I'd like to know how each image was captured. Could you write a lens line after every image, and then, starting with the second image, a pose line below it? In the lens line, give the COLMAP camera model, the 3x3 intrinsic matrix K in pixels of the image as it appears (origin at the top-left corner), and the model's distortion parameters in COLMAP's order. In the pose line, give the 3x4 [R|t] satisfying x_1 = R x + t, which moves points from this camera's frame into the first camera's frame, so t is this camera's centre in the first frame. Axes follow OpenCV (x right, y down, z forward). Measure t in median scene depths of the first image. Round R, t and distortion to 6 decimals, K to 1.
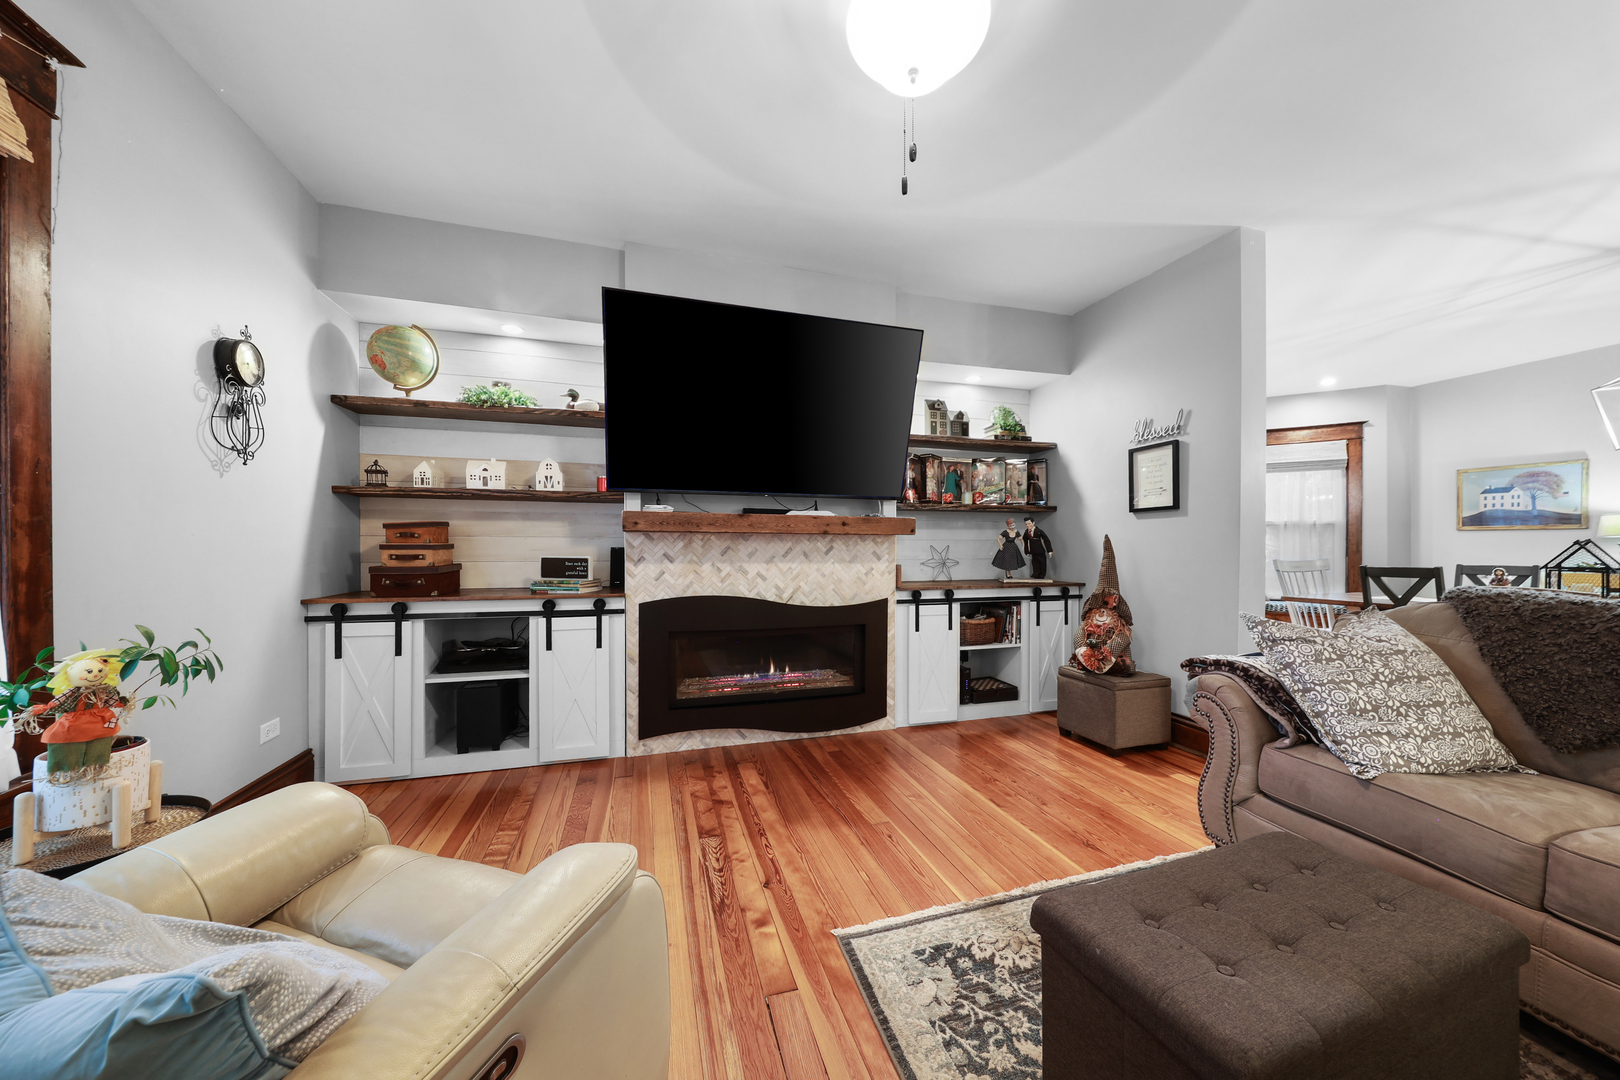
lens RADIAL K [[540.5, 0, 809.6], [0, 540.5, 549.2], [0, 0, 1]] dist [-0.000866, -0.000161]
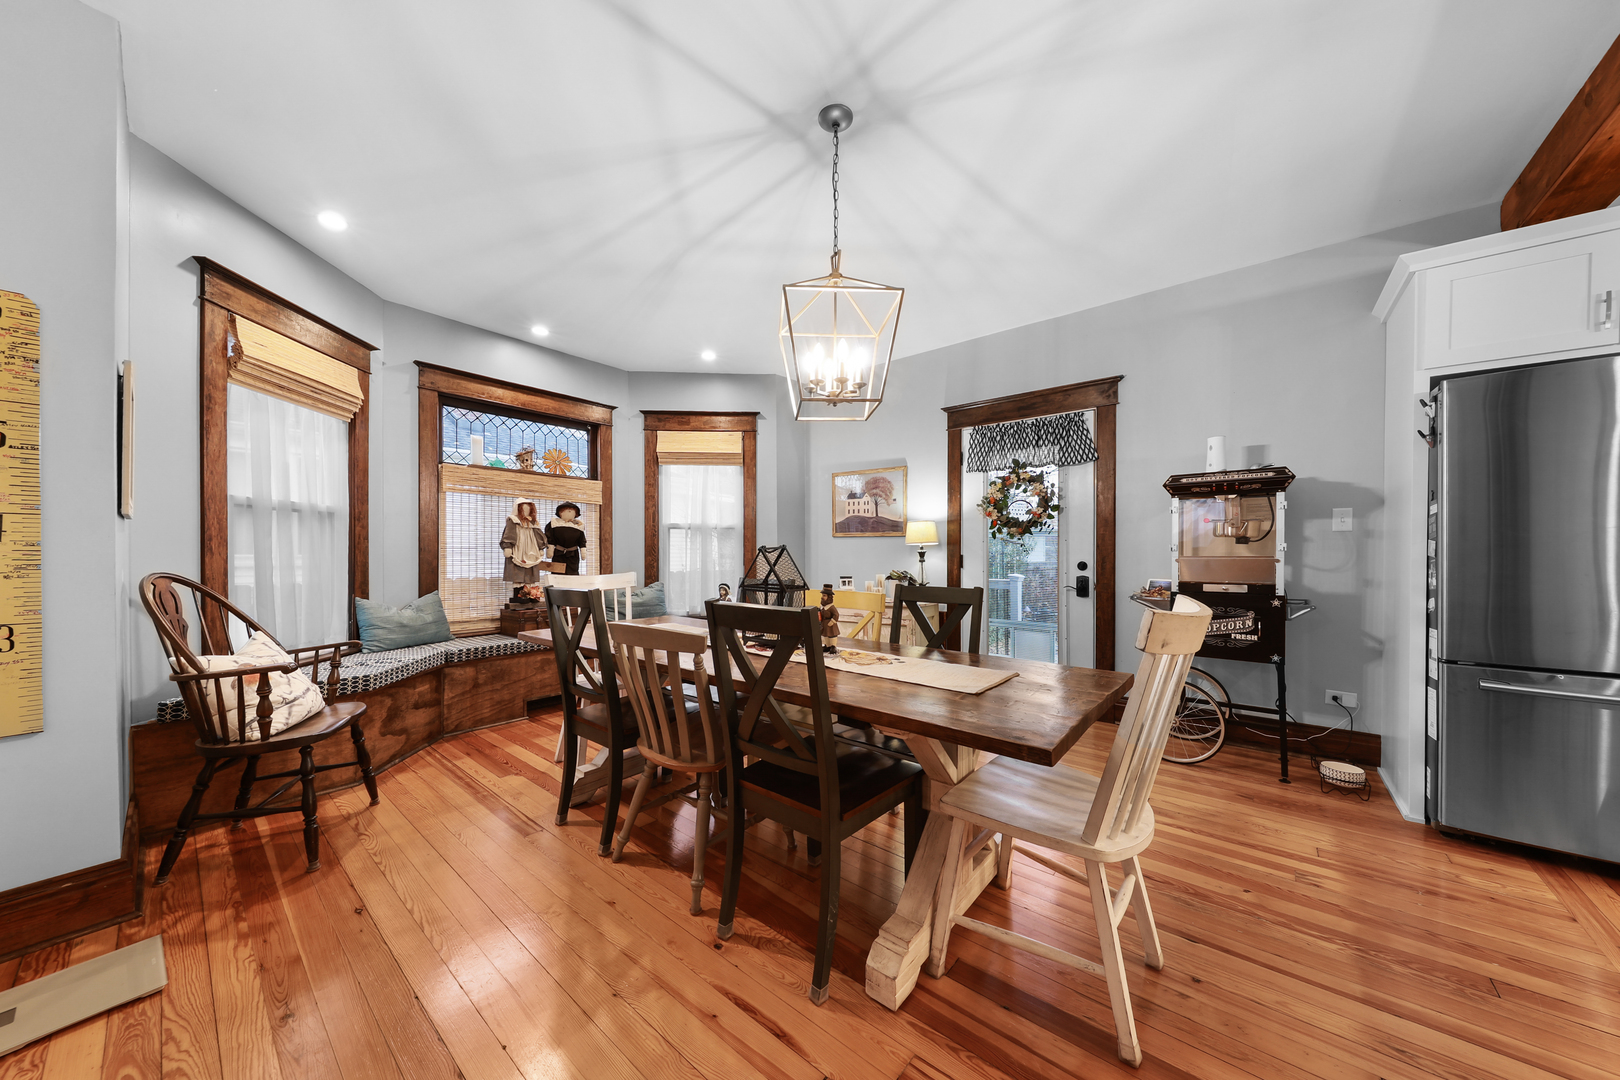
lens RADIAL K [[540.5, 0, 809.6], [0, 540.5, 549.2], [0, 0, 1]] dist [-0.000866, -0.000161]
pose [[0.834167, 0.000947, 0.551512, 1.032139], [0.005616, 0.999932, -0.010212, -0.006856], [-0.551484, 0.011615, 0.834105, 0.370122]]
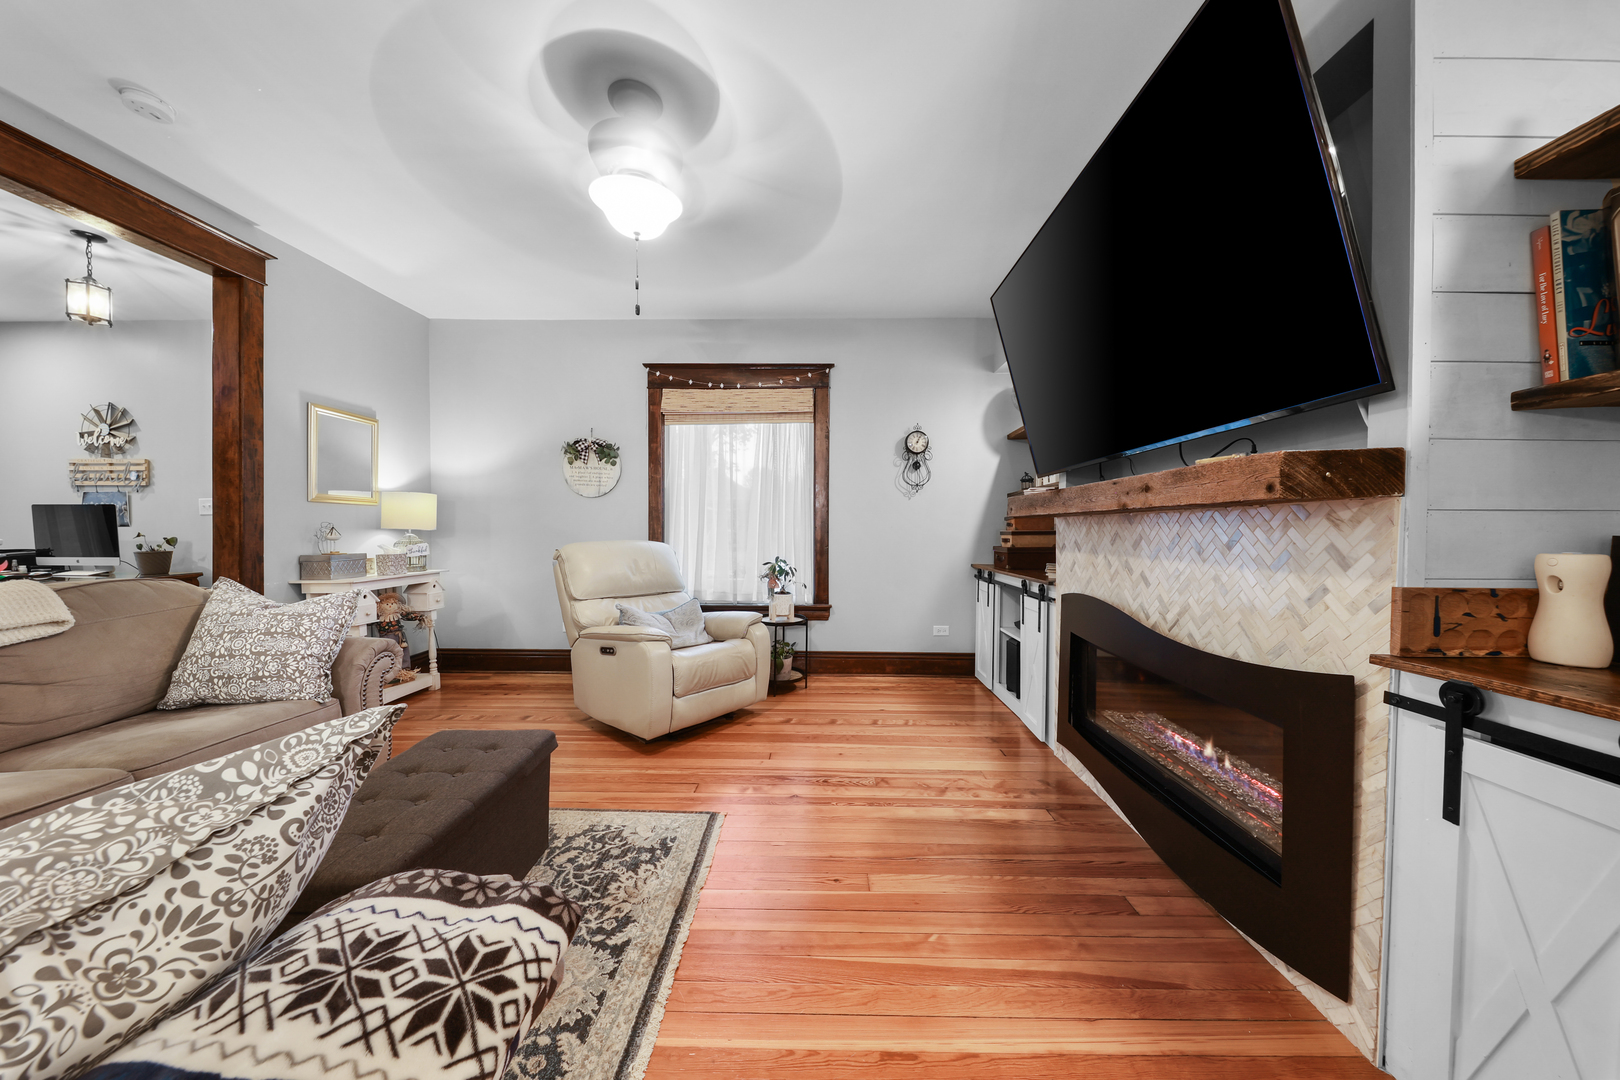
lens RADIAL K [[521.5, 0, 810.0], [0, 521.5, 540.0], [0, 0, 1]] dist [0.000346, -0.000014]
pose [[-0.308841, 0.011420, -0.951045, 0.600085], [-0.009564, 0.999840, 0.015111, -0.001570], [0.951066, 0.013762, -0.308683, 0.784915]]
